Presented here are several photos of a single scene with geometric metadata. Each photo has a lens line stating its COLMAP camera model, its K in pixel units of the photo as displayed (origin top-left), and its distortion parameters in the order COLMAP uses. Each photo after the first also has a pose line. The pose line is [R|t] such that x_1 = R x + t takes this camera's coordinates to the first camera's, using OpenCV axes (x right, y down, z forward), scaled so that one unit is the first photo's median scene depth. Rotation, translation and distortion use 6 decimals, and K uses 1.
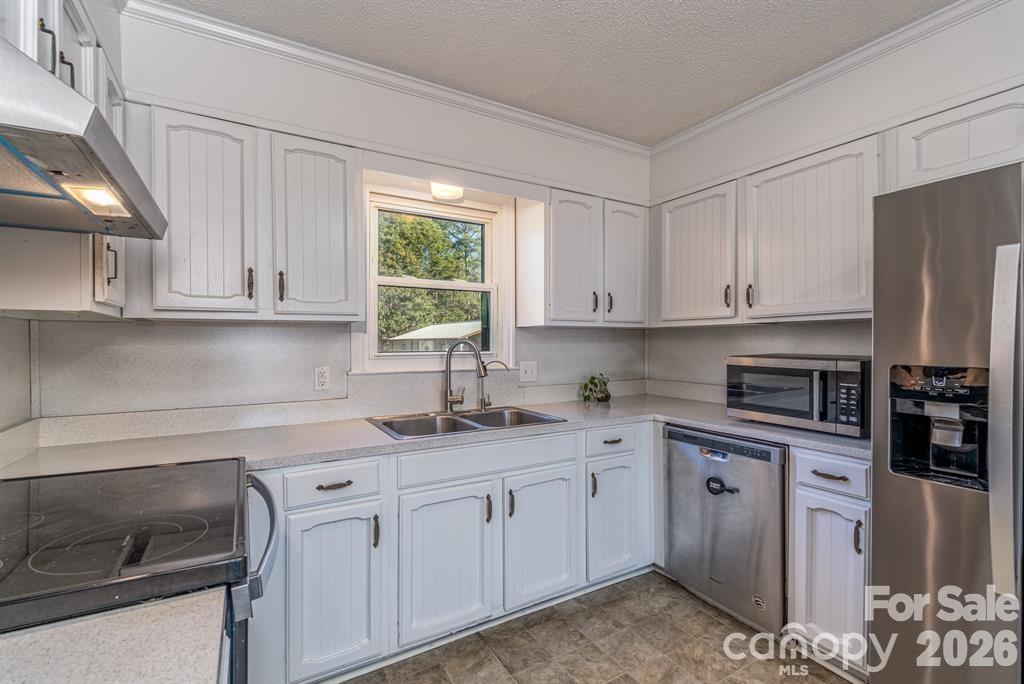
lens RADIAL K [[455.5, 0, 512.8], [0, 455.5, 346.0], [0, 0, 1]] dist [-0.012103, -0.000886]
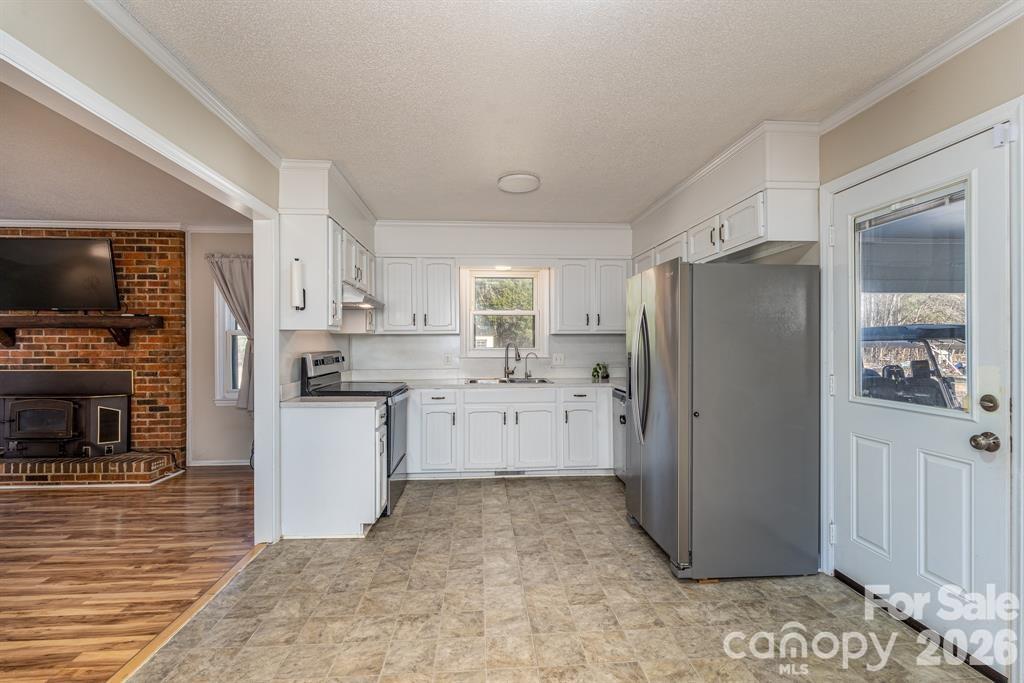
lens RADIAL K [[455.5, 0, 519.1], [0, 455.5, 345.2], [0, 0, 1]] dist [-0.012103, -0.000886]
pose [[0.904757, 0.002324, -0.425922, 0.742644], [-0.003901, 0.999988, -0.002831, 0.007857], [0.425910, 0.004222, 0.904756, -0.758375]]
